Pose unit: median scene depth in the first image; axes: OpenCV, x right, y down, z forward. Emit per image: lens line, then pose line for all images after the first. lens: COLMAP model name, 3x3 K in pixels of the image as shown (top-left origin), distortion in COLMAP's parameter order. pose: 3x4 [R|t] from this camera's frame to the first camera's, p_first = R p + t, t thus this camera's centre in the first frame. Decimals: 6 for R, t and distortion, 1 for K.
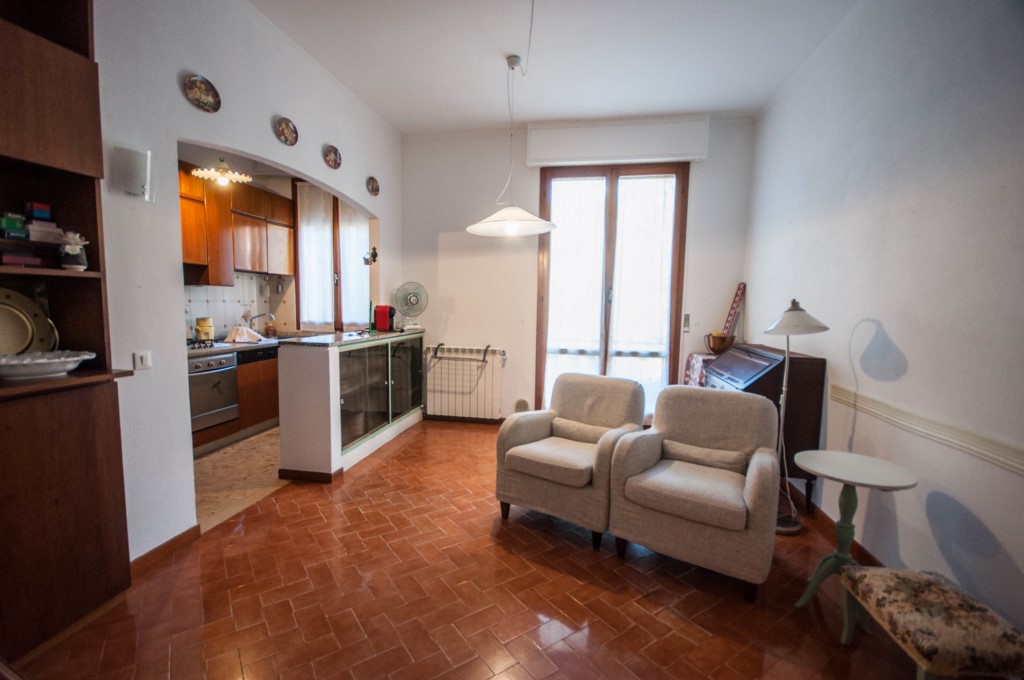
lens RADIAL K [[467.2, 0, 509.9], [0, 467.2, 343.1], [0, 0, 1]] dist [0.004279, -0.007654]
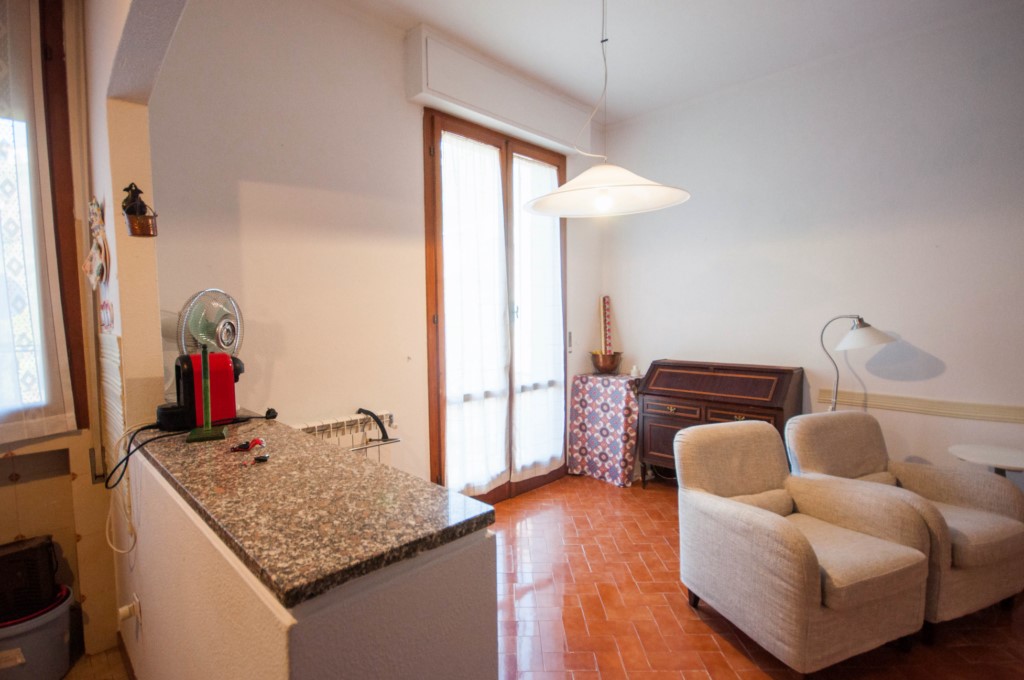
lens RADIAL K [[488.5, 0, 512.4], [0, 488.5, 350.0], [0, 0, 1]] dist [0.001515, -0.000040]
pose [[0.566113, -0.086184, 0.819810, -0.428254], [0.093791, 0.994796, 0.039813, -0.074892], [-0.818975, 0.054352, 0.571250, 0.569068]]
